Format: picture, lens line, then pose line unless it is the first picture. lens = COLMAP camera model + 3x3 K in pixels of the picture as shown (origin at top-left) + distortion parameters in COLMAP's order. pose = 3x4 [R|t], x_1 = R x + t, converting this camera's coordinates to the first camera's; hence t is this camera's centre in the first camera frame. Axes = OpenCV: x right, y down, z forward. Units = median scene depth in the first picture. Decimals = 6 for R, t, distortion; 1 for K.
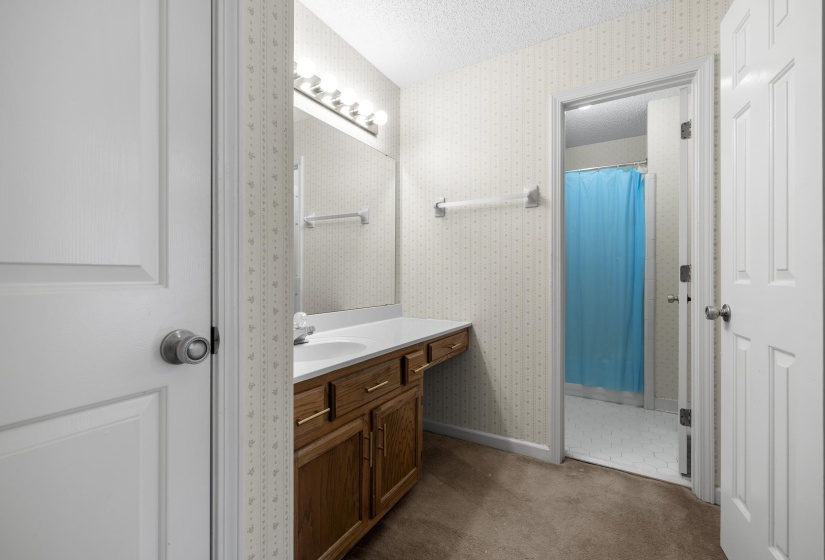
lens RADIAL K [[348.2, 0, 413.9], [0, 348.2, 275.8], [0, 0, 1]] dist [-0.000781, -0.000534]
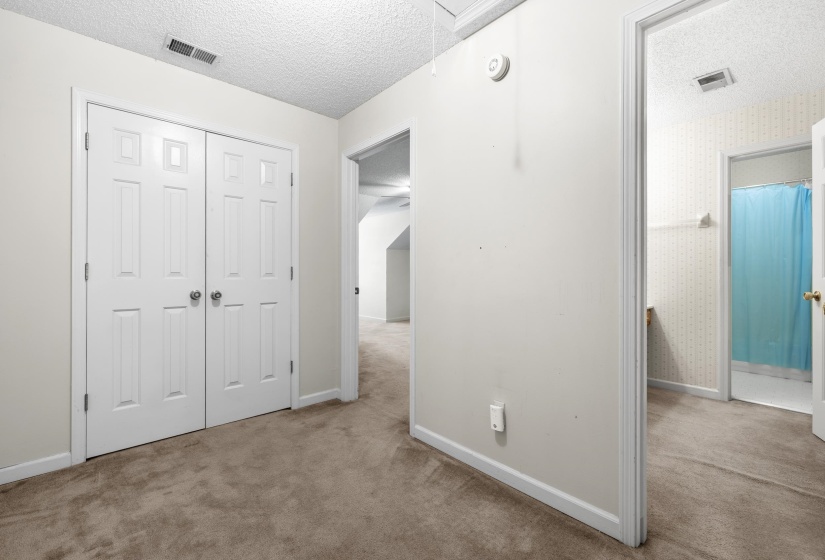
lens RADIAL K [[348.2, 0, 413.9], [0, 348.2, 275.8], [0, 0, 1]] dist [-0.000781, -0.000534]
pose [[0.947745, -0.003022, -0.319014, -0.329757], [0.003621, 0.999993, 0.001286, 0.001042], [0.319008, -0.002374, 0.947749, -0.732580]]
